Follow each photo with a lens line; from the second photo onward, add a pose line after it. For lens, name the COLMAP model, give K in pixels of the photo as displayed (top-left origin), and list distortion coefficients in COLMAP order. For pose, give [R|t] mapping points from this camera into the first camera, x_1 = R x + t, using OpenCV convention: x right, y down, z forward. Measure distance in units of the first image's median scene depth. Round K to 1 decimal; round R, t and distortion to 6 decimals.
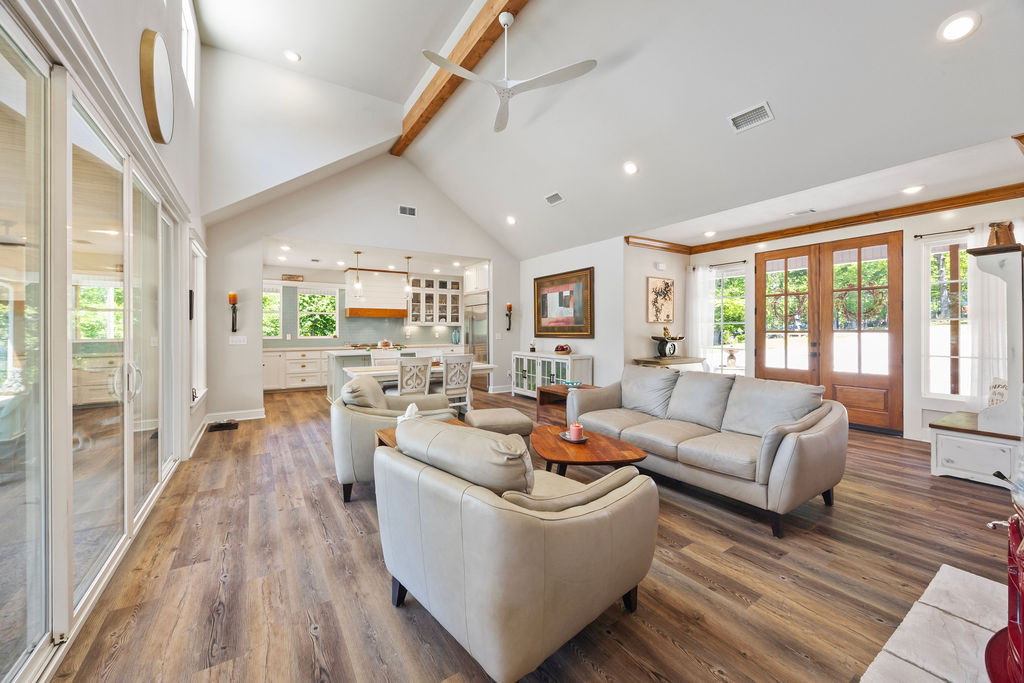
lens RADIAL K [[391.1, 0, 509.8], [0, 391.1, 329.9], [0, 0, 1]] dist [-0.005215, 0.000746]
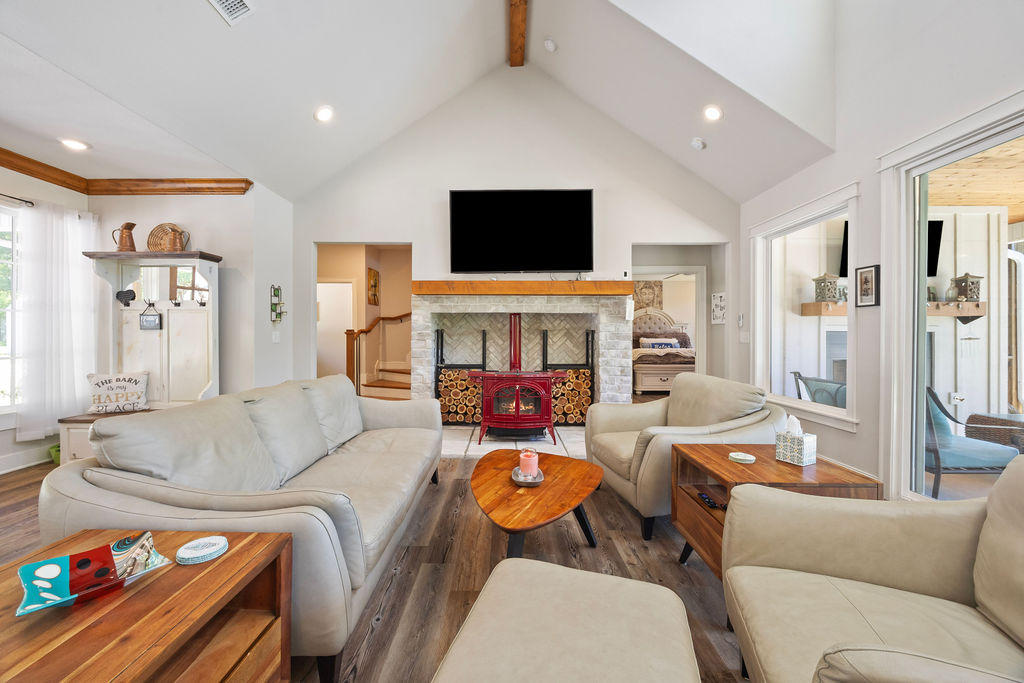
lens RADIAL K [[391.1, 0, 507.1], [0, 391.1, 336.7], [0, 0, 1]] dist [-0.005215, 0.000746]
pose [[-0.838333, -0.001198, 0.545157, -0.077875], [-0.000783, 0.999999, 0.000992, 0.016840], [-0.545157, 0.000405, -0.838334, 0.723314]]
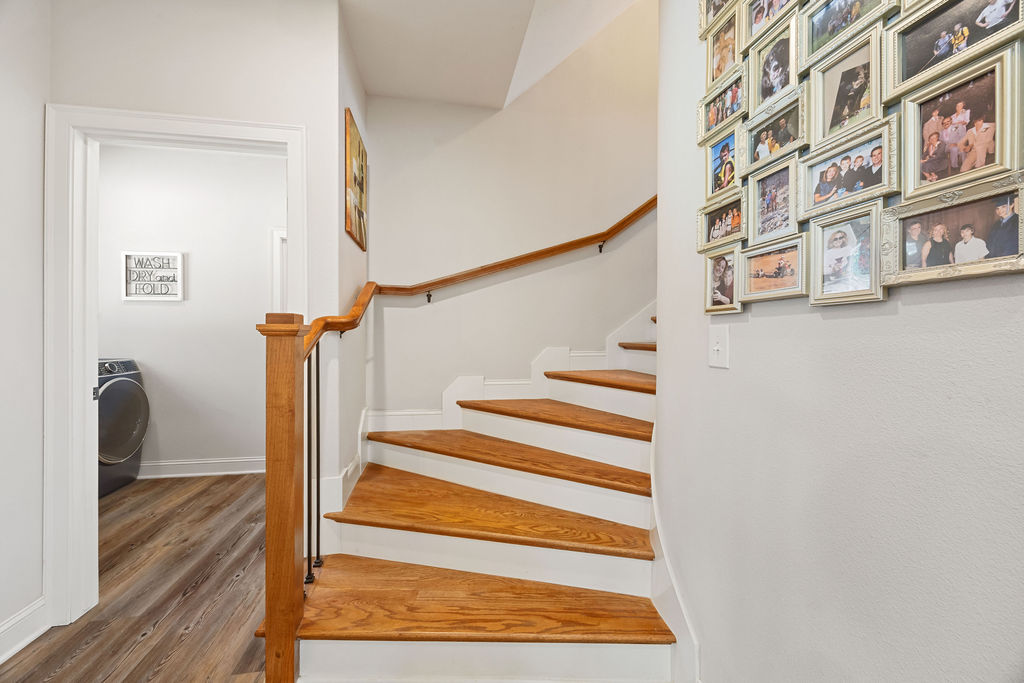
lens RADIAL K [[391.1, 0, 513.8], [0, 391.1, 335.3], [0, 0, 1]] dist [-0.005215, 0.000746]
pose [[-0.930135, -0.004020, 0.367197, 0.535056], [-0.003705, 0.999992, 0.001562, 0.011453], [-0.367200, 0.000092, -0.930142, 0.308612]]
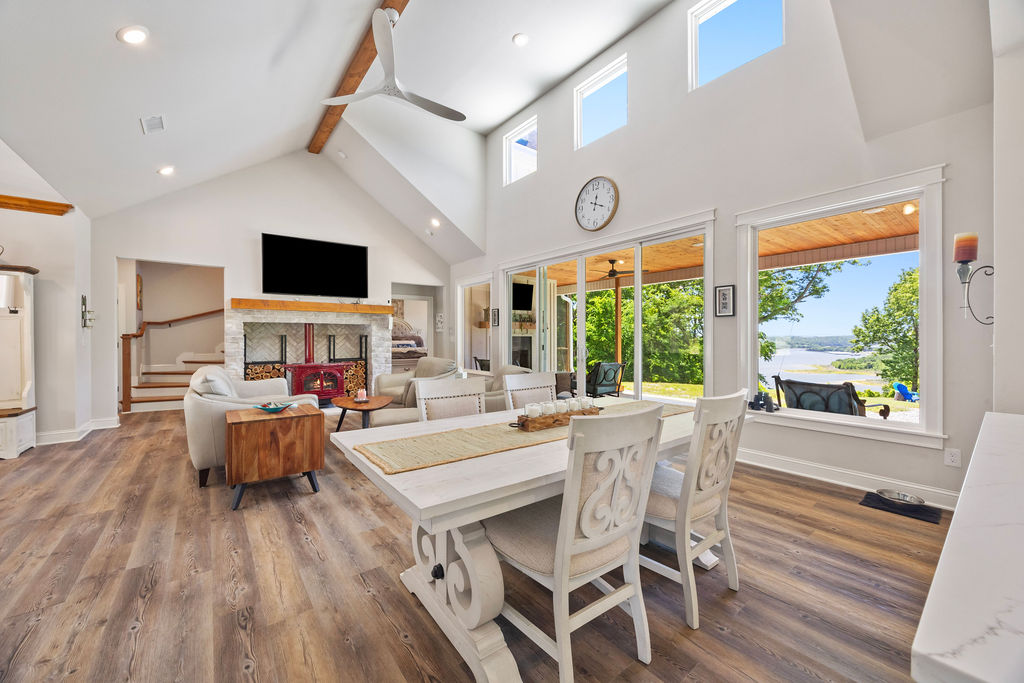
lens RADIAL K [[391.1, 0, 505.7], [0, 391.1, 338.8], [0, 0, 1]] dist [-0.005215, 0.000746]
pose [[-0.997233, 0.003889, -0.074235, -0.130608], [0.003835, 0.999992, 0.000873, 0.015907], [0.074238, 0.000586, -0.997240, 1.177107]]
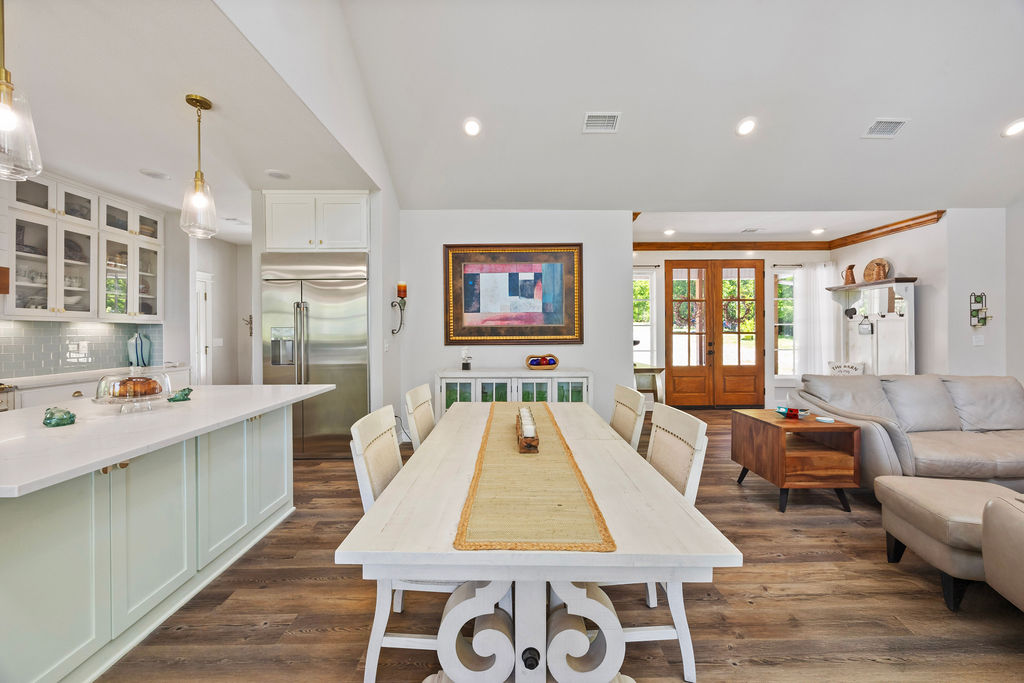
lens RADIAL K [[391.1, 0, 508.5], [0, 391.1, 334.0], [0, 0, 1]] dist [-0.005215, 0.000746]
pose [[0.538680, -0.003086, 0.842505, -0.455061], [0.003789, 0.999992, 0.001241, 0.002249], [-0.842502, 0.002523, 0.538687, 0.723982]]
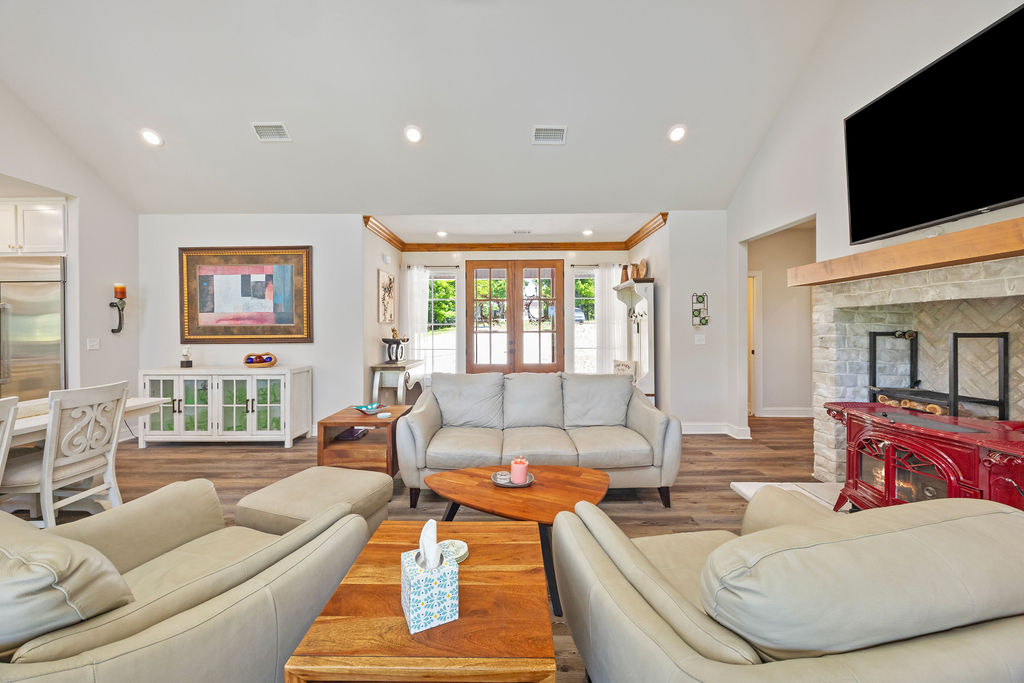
lens RADIAL K [[391.1, 0, 508.4], [0, 391.1, 333.2], [0, 0, 1]] dist [-0.005215, 0.000746]
pose [[0.545733, -0.007389, 0.837927, -0.202340], [0.003888, 0.999973, 0.006285, 0.000430], [-0.837950, -0.000172, 0.545746, 0.281536]]
